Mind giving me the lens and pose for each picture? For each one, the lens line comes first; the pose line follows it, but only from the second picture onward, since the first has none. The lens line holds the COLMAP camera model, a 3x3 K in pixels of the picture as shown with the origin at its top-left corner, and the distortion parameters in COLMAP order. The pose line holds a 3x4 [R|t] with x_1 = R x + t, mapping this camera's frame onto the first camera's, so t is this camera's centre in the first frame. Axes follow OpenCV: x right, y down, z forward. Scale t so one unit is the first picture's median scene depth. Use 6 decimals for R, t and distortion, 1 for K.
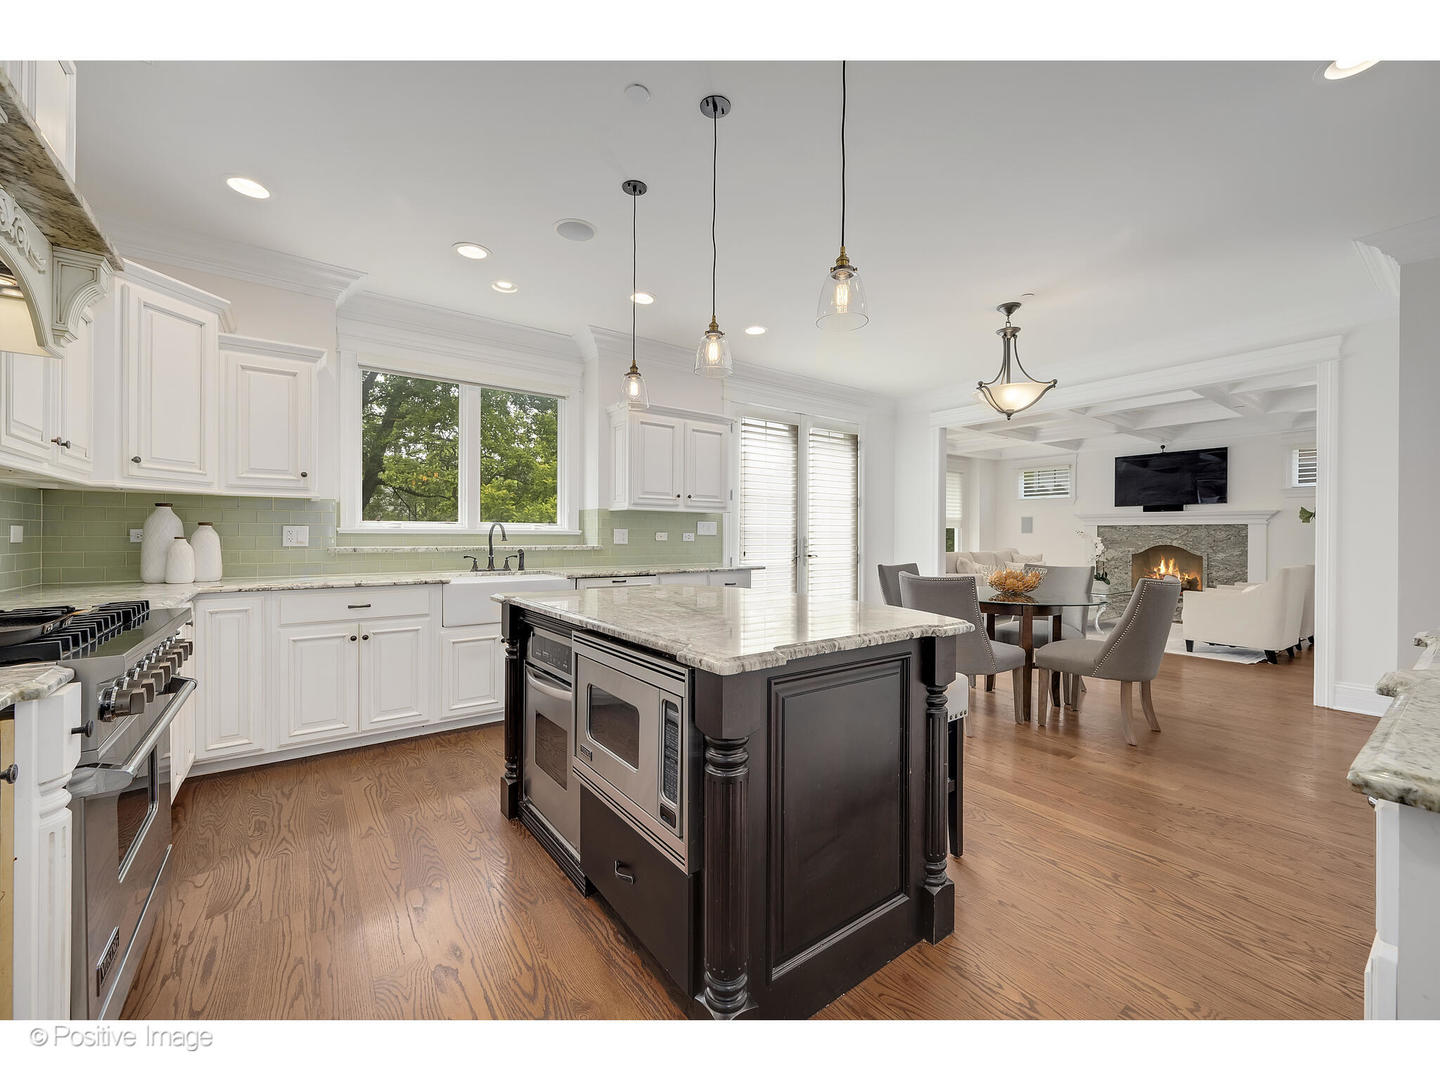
lens RADIAL K [[578.8, 0, 725.4], [0, 578.8, 534.5], [0, 0, 1]] dist [0.002138, 0.000524]
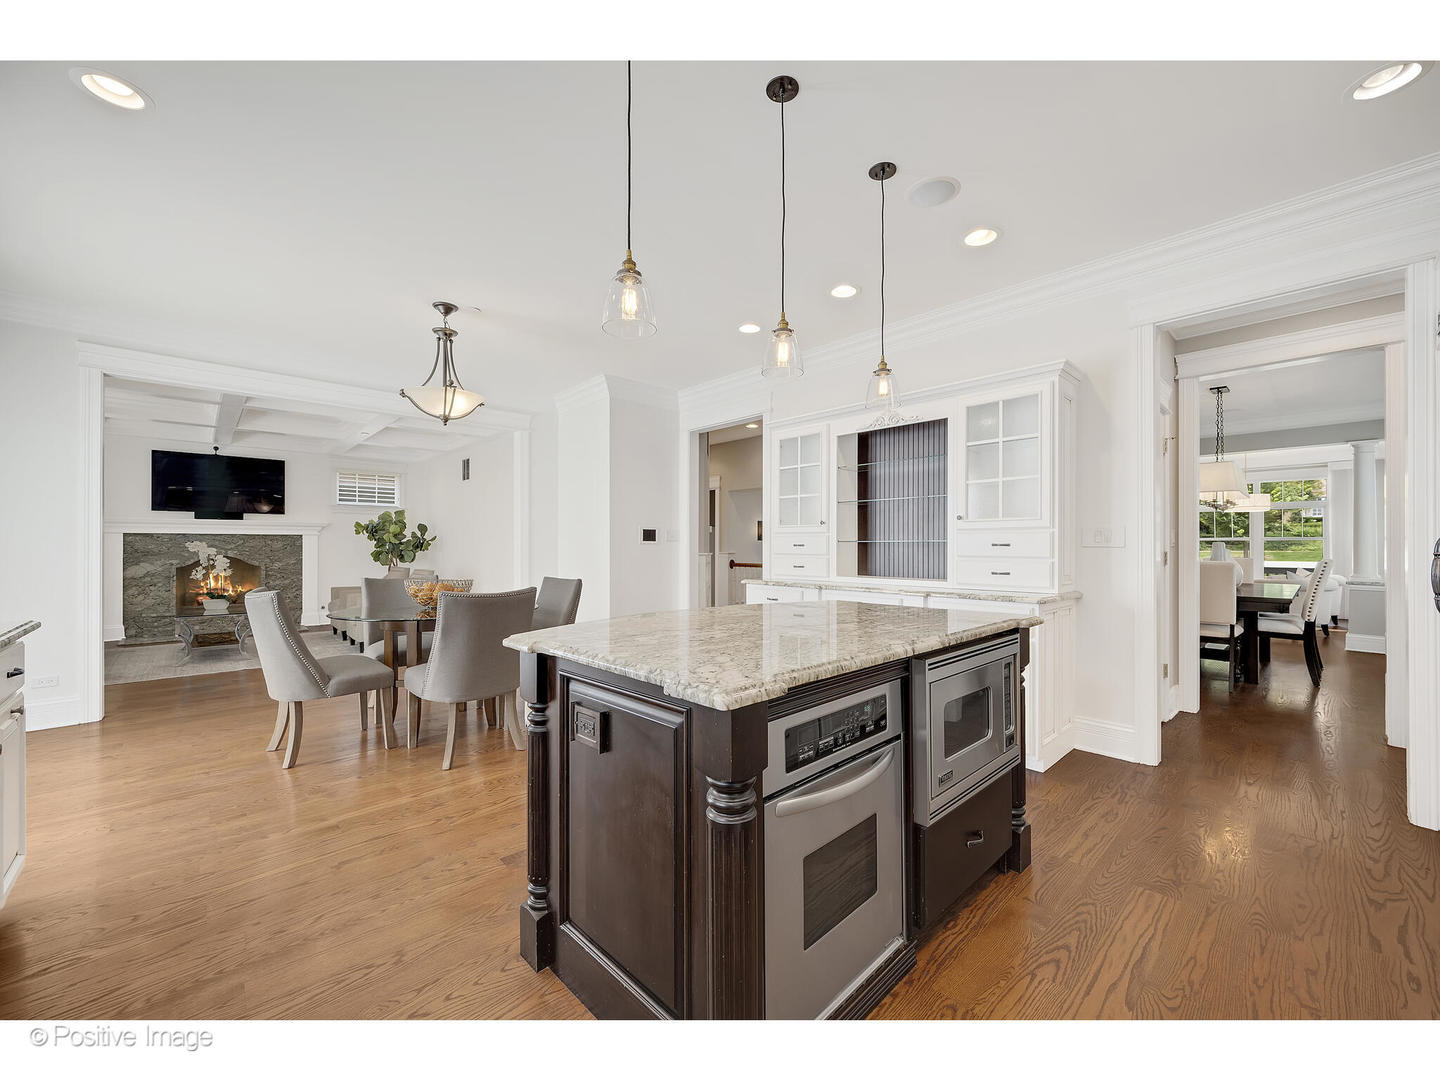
lens RADIAL K [[578.8, 0, 725.4], [0, 578.8, 534.5], [0, 0, 1]] dist [0.002138, 0.000524]
pose [[-0.129669, 0.017460, 0.991404, -0.647236], [-0.000732, 0.999843, -0.017704, -0.000269], [-0.991557, -0.003021, -0.129636, 0.840003]]
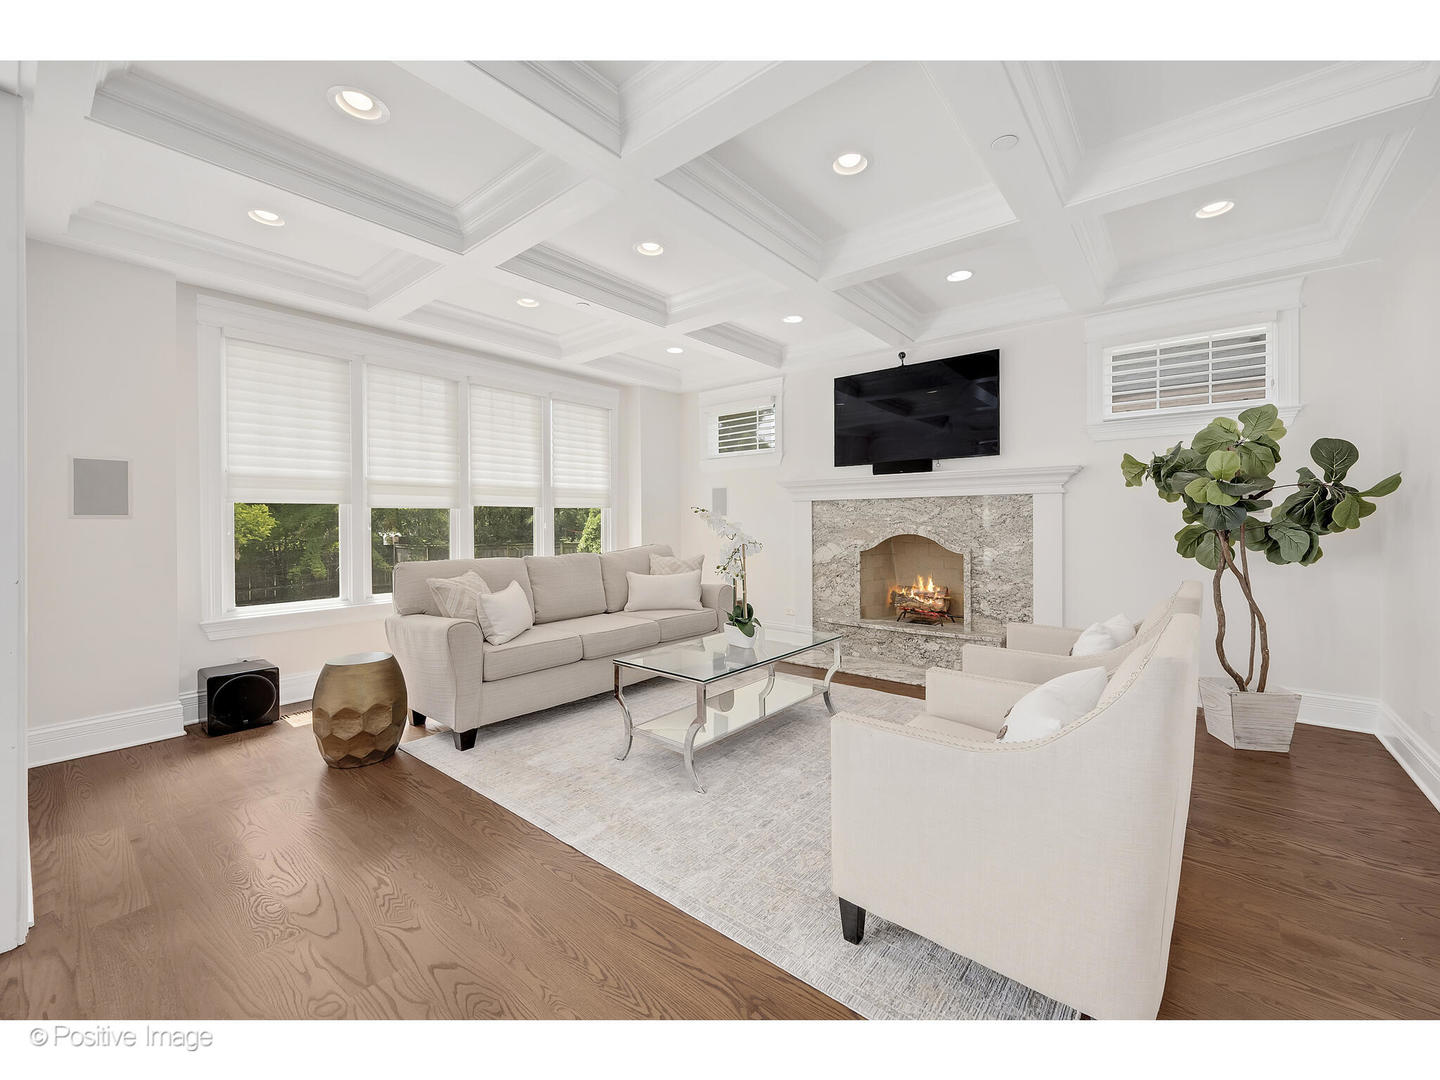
lens RADIAL K [[578.8, 0, 725.4], [0, 578.8, 534.5], [0, 0, 1]] dist [0.002138, 0.000524]
pose [[0.971878, -0.021799, 0.234475, 1.195918], [0.015558, 0.999475, 0.028434, -0.000868], [-0.234972, -0.023986, 0.971706, 1.308908]]
